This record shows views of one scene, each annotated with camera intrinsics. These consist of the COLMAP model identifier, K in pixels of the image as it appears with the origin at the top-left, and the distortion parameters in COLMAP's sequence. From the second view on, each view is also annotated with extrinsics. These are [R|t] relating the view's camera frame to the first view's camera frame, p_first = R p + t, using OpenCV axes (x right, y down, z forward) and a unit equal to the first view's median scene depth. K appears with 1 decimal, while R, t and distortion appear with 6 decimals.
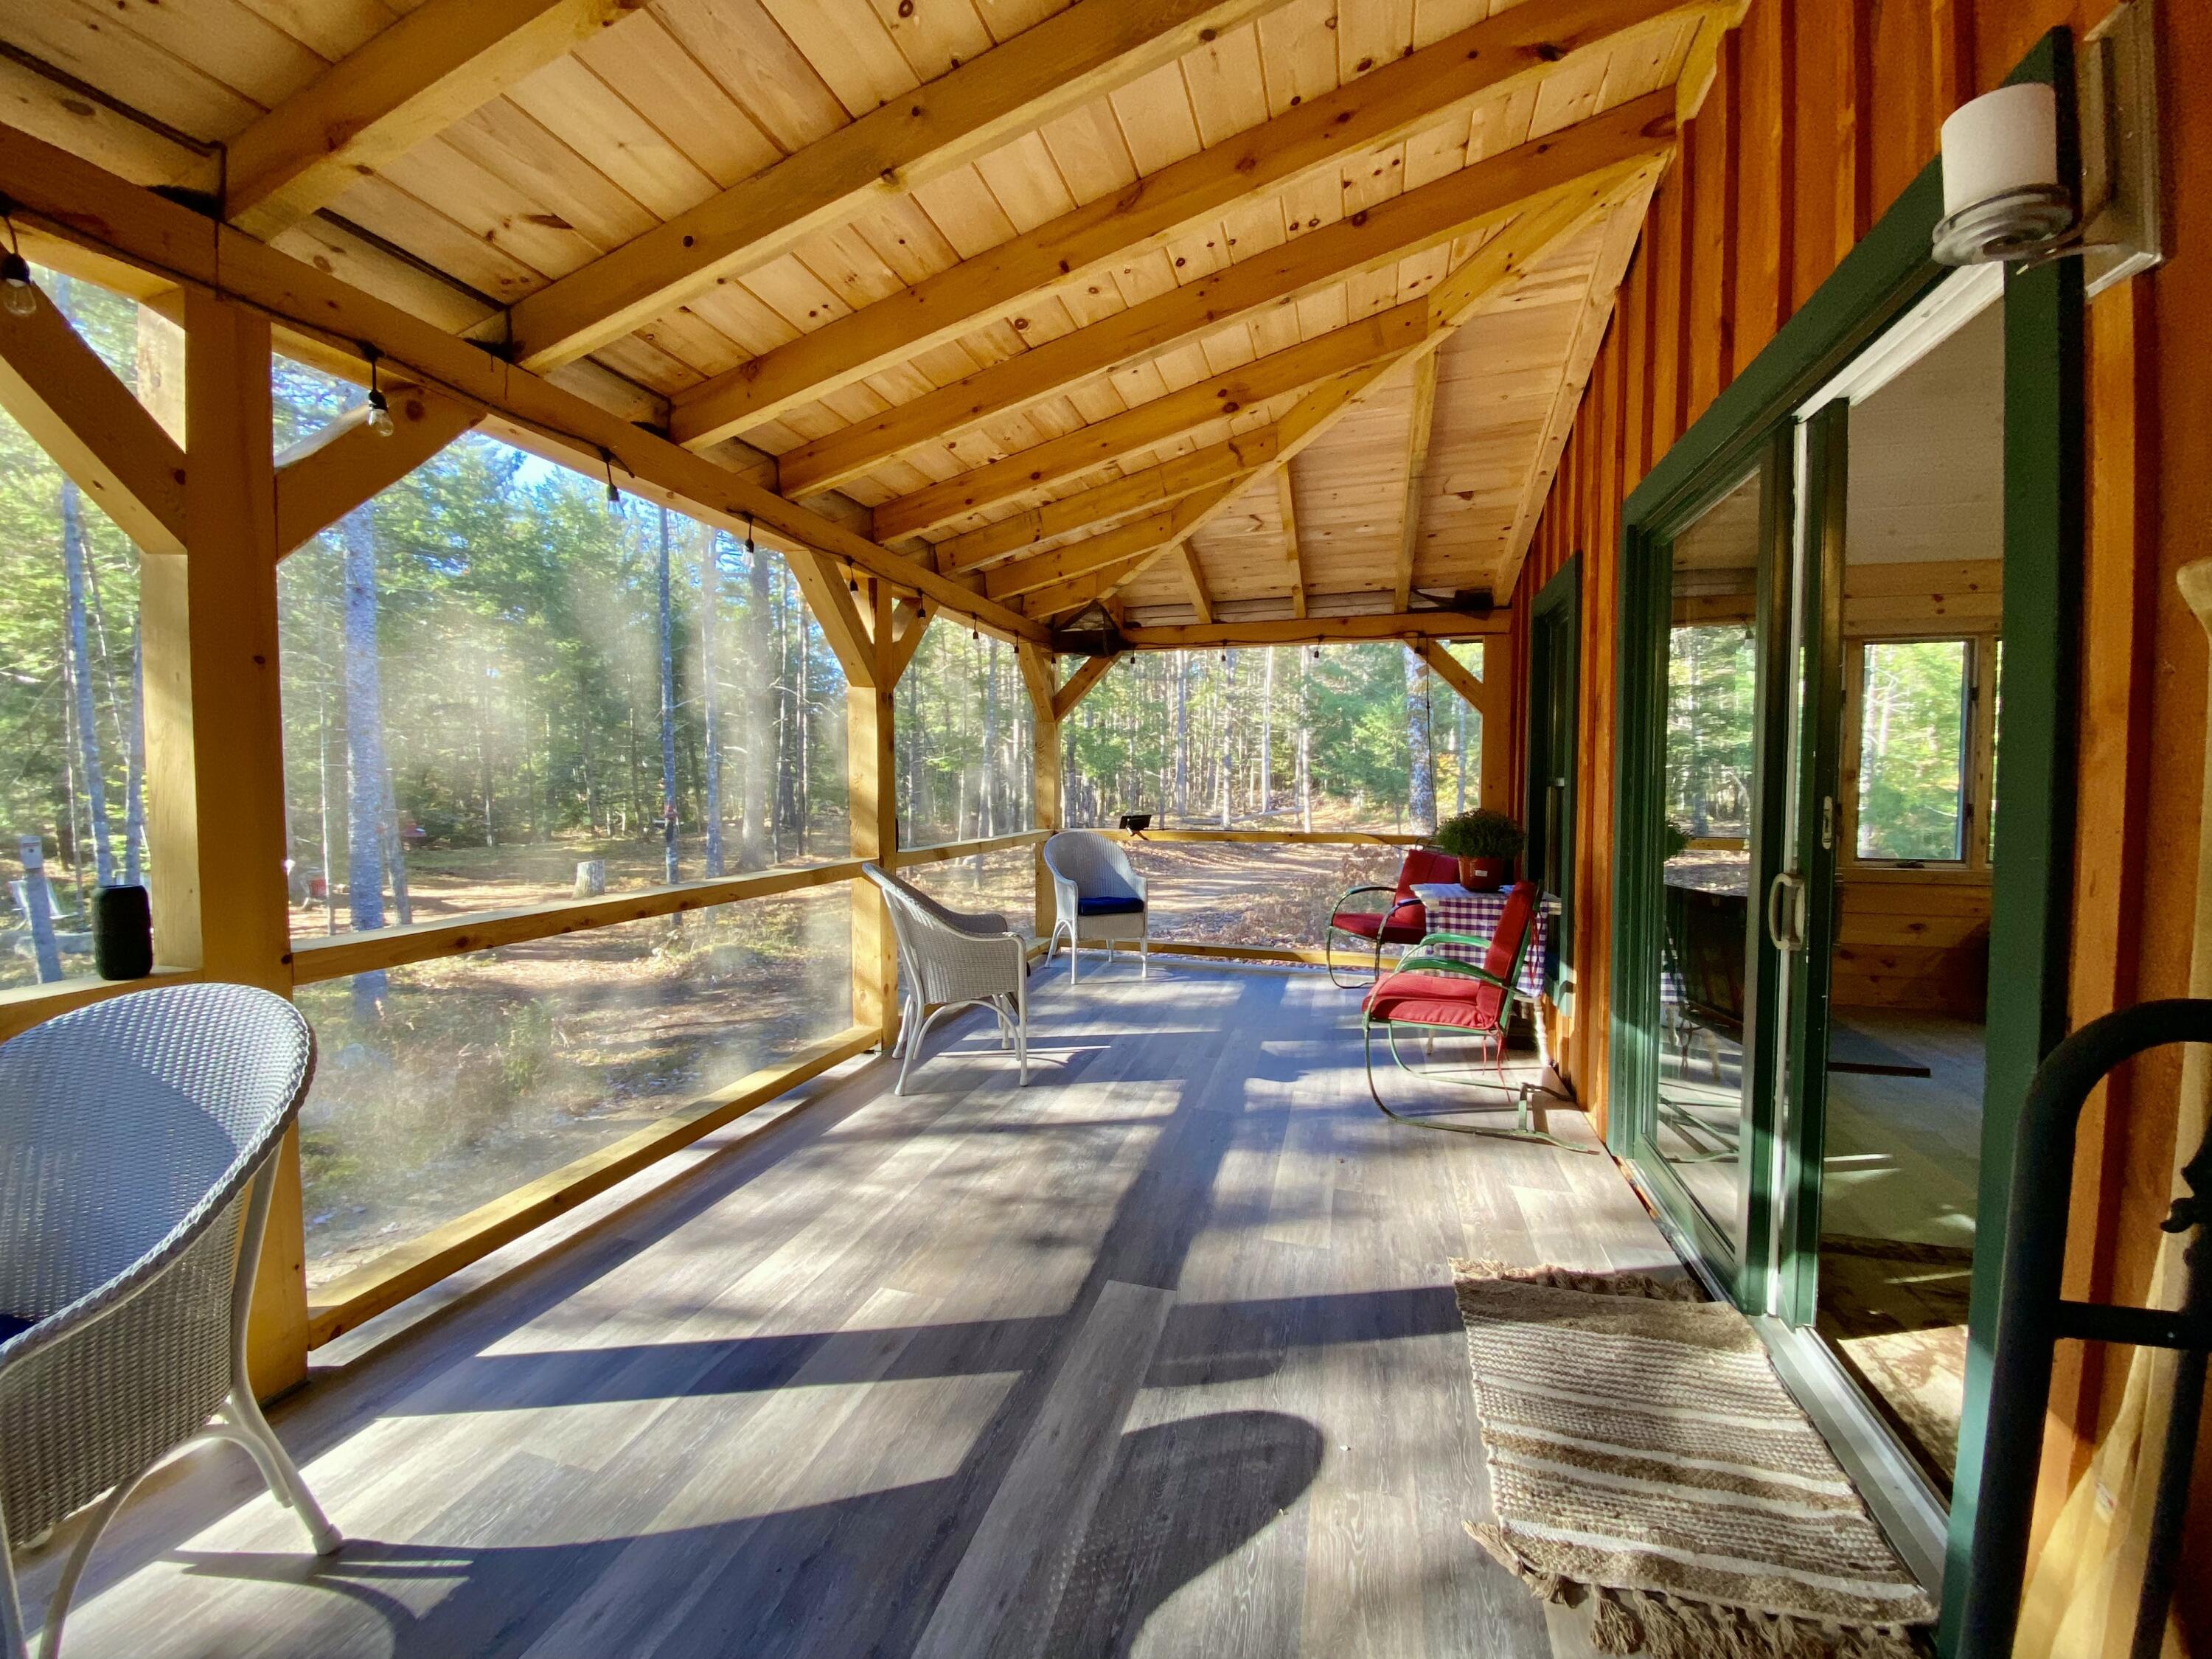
lens RADIAL K [[887.8, 0, 1102.7], [0, 887.8, 825.1], [0, 0, 1]] dist [0.013262, -0.018036]
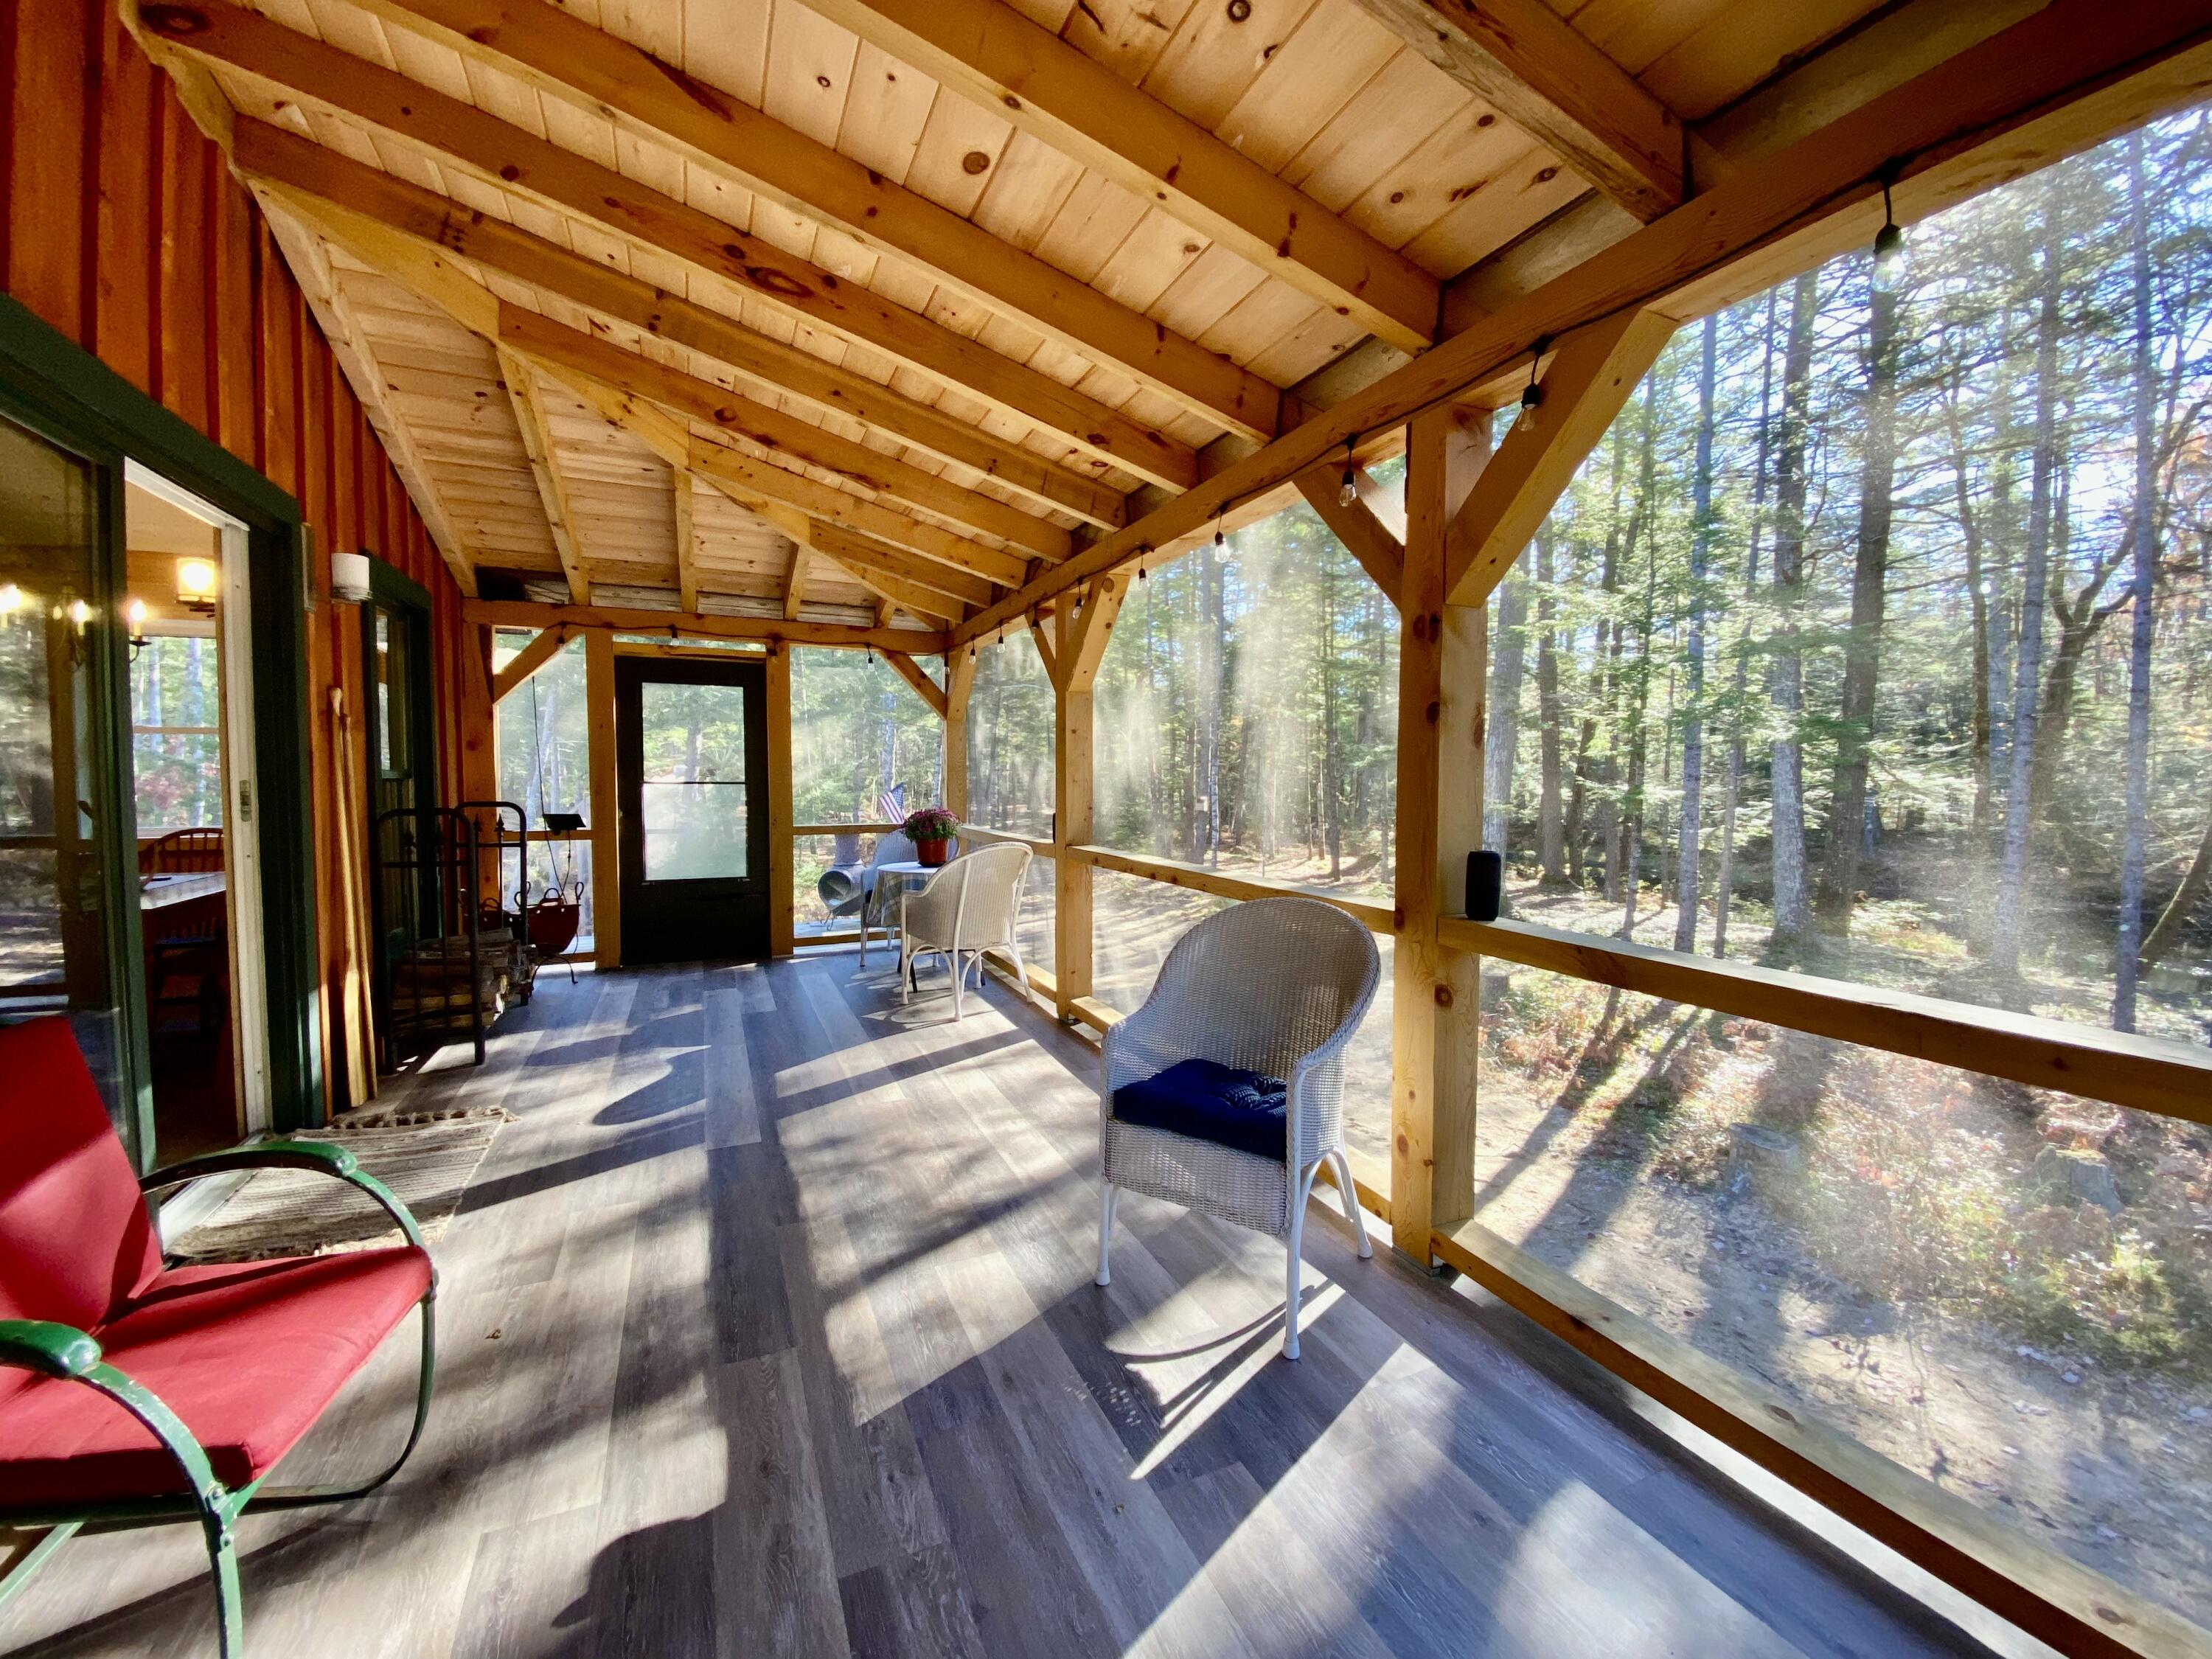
lens RADIAL K [[876.0, 0, 1110.5], [0, 876.0, 800.9], [0, 0, 1]] dist [0.000627, -0.000059]
pose [[-0.750604, 0.029978, -0.660072, 0.394146], [-0.028415, 0.996582, 0.077573, -0.110297], [0.660141, 0.076983, -0.747187, 1.911179]]
